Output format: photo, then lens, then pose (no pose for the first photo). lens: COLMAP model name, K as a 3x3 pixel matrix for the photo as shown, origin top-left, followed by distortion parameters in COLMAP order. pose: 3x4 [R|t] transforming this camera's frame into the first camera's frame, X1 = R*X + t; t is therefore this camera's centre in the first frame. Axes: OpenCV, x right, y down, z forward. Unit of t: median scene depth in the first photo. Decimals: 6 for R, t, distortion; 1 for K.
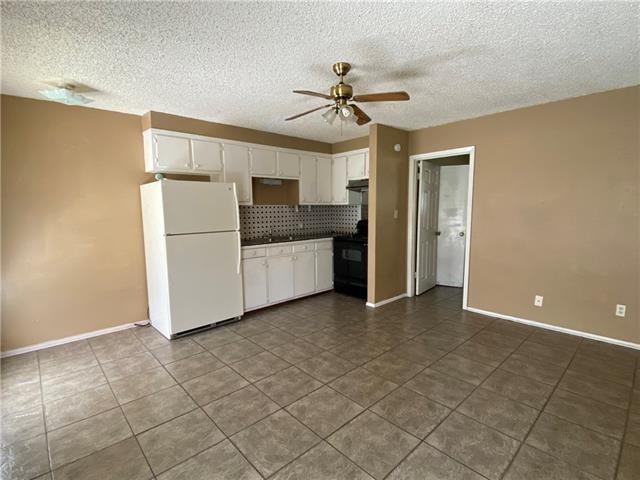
lens RADIAL K [[320.7, 0, 320.0], [0, 320.7, 240.0], [0, 0, 1]] dist [0.002352, -0.000225]
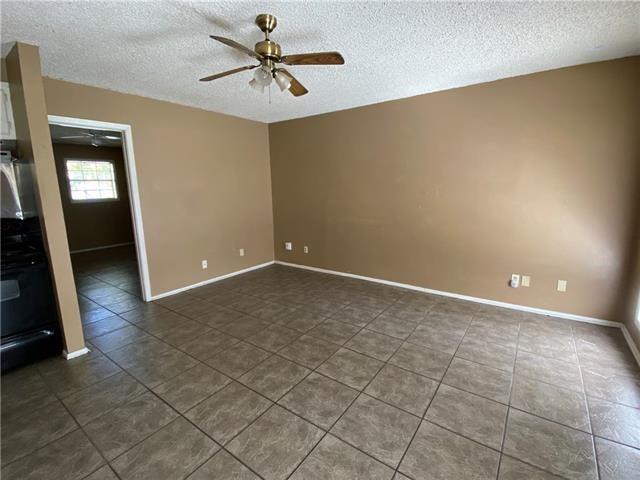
lens RADIAL K [[297.6, 0, 320.0], [0, 297.6, 240.0], [0, 0, 1]] dist [-0.000074, -0.000614]
pose [[-0.192253, -0.168040, 0.966851, -0.799619], [0.133321, 0.971624, 0.195380, -0.110570], [-0.972247, 0.166464, -0.164395, 1.069111]]
